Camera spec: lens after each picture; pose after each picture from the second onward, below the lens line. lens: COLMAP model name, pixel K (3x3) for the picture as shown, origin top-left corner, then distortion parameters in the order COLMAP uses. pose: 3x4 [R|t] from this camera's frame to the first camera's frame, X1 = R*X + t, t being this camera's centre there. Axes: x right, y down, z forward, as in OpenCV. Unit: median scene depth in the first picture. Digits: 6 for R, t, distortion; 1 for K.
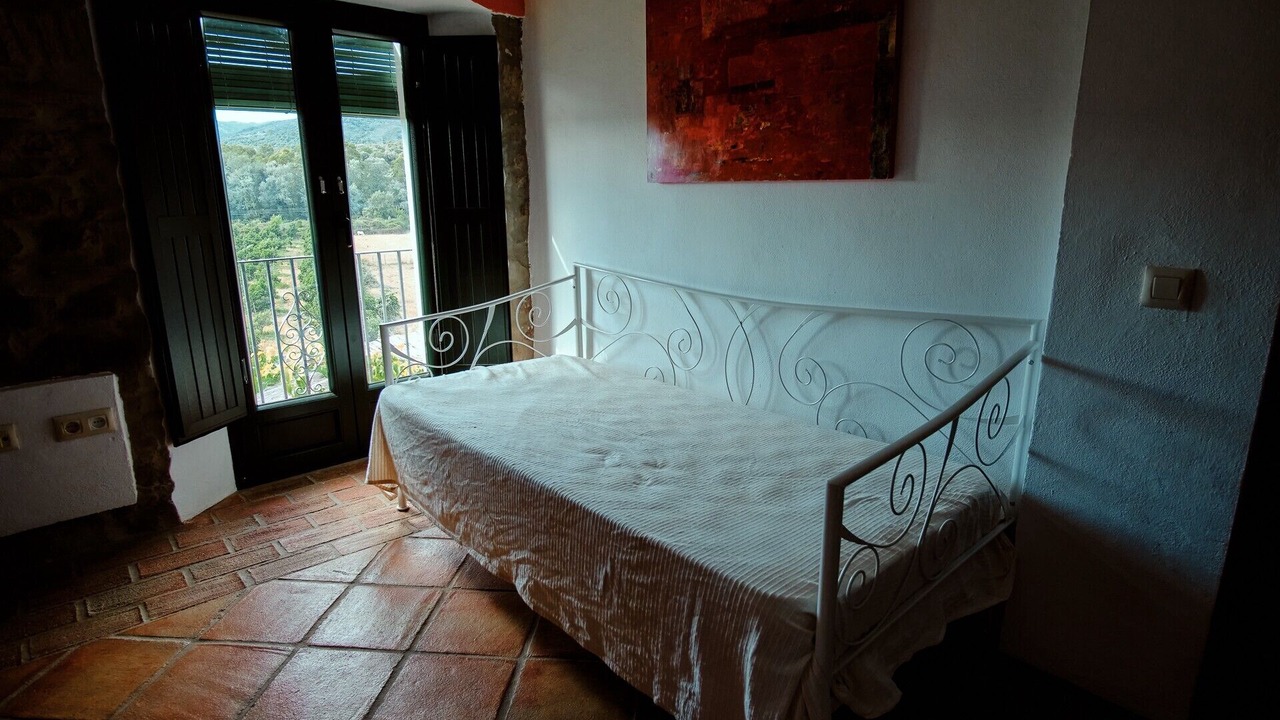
lens RADIAL K [[670.4, 0, 640.3], [0, 670.4, 359.8], [0, 0, 1]] dist [-0.034449, -0.000288]
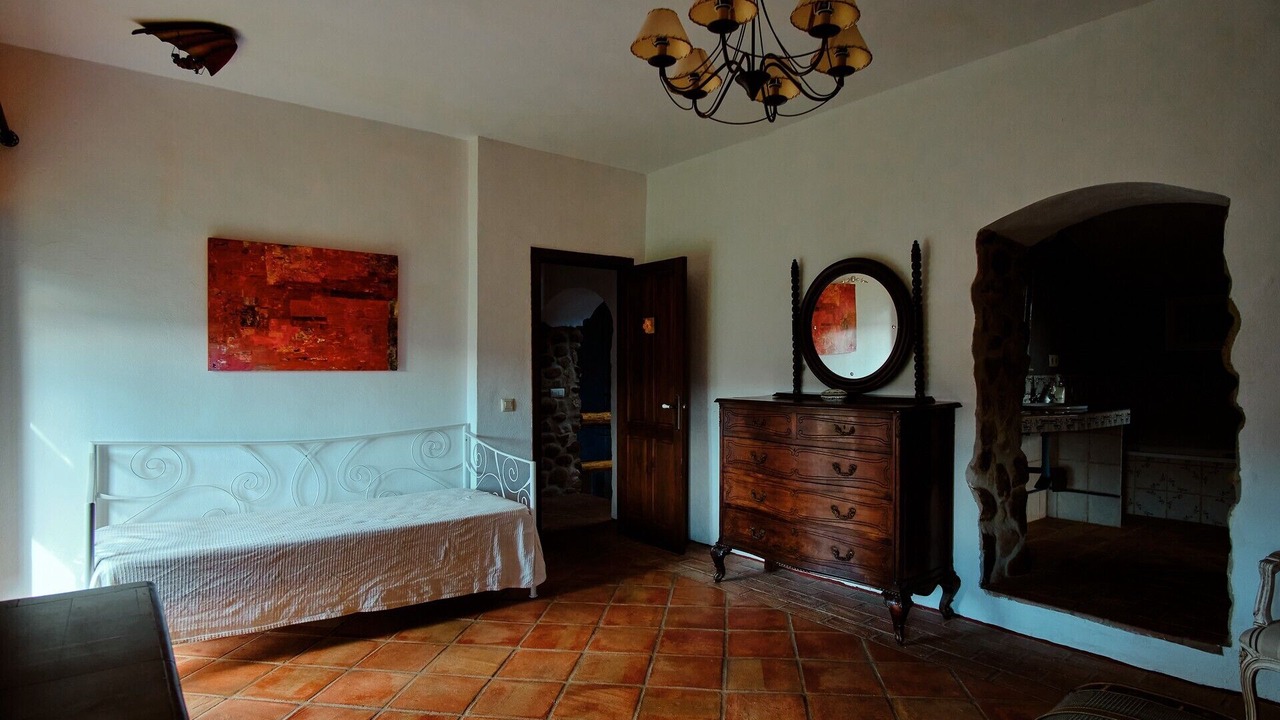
lens RADIAL K [[670.4, 0, 639.9], [0, 670.4, 363.5], [0, 0, 1]] dist [-0.034449, -0.000288]
pose [[0.093189, 0.013775, 0.995553, -1.612850], [0.241673, 0.969688, -0.036039, -0.024066], [-0.965873, 0.243957, 0.087035, 0.041051]]
